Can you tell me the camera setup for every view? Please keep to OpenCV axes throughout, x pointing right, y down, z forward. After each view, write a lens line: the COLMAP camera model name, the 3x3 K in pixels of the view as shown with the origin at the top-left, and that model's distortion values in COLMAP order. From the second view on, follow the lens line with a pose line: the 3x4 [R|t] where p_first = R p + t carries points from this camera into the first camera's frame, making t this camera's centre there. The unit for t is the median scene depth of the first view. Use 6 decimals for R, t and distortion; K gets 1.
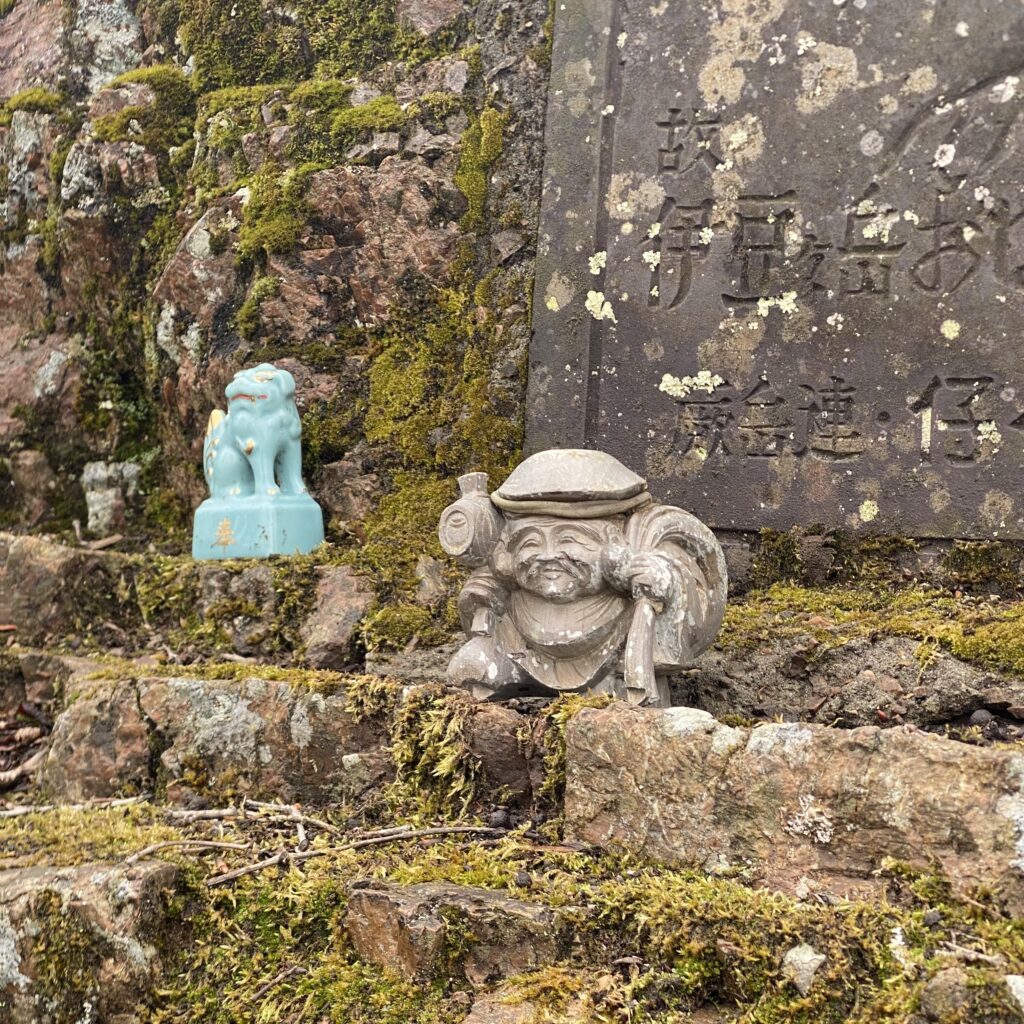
lens RADIAL K [[2143.4, 0, 512.0], [0, 2143.4, 512.0], [0, 0, 1]] dist [0.055895, 0.265277]
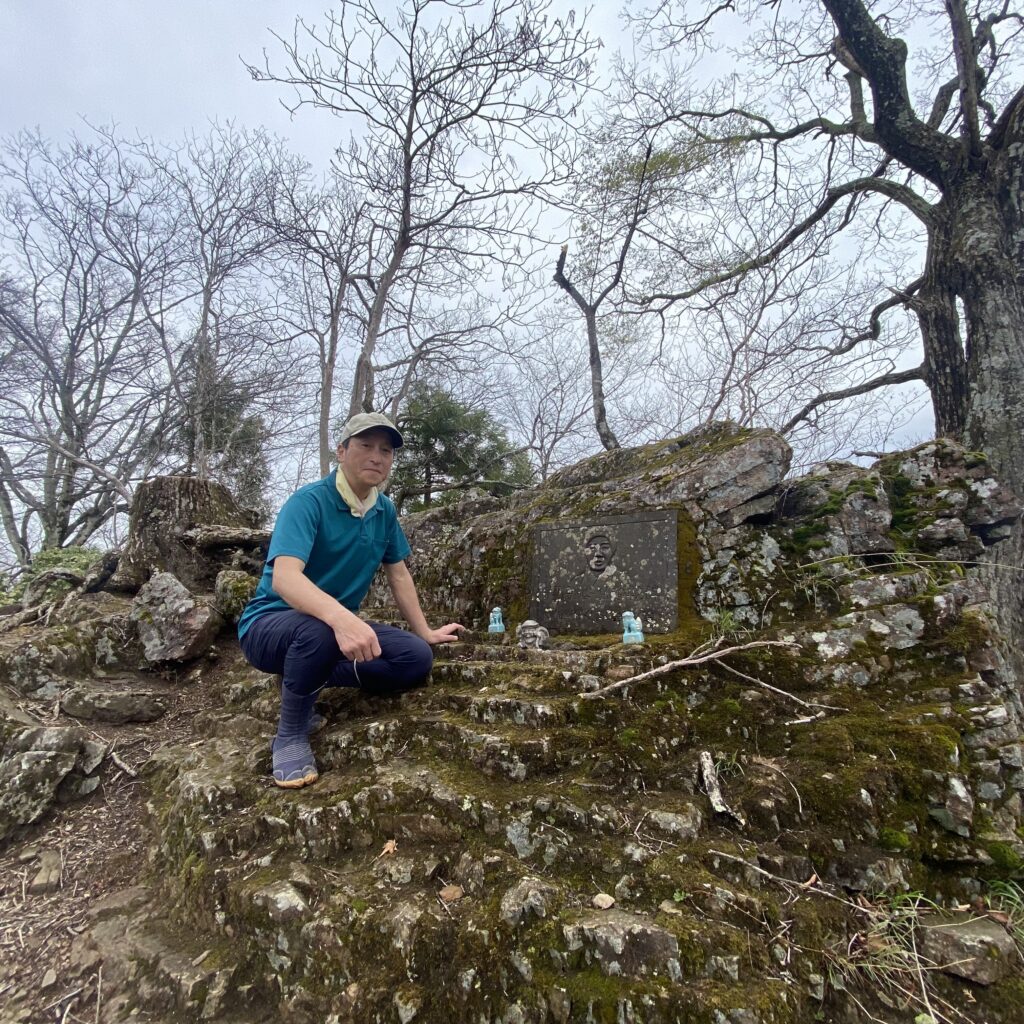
lens RADIAL K [[547.9, 0, 512.0], [0, 547.9, 512.0], [0, 0, 1]] dist [0.067749, -0.069672]
pose [[0.995339, -0.031222, -0.091241, 0.150154], [0.014219, 0.983312, -0.181370, -0.050597], [0.095381, 0.179228, 0.979173, -1.160712]]
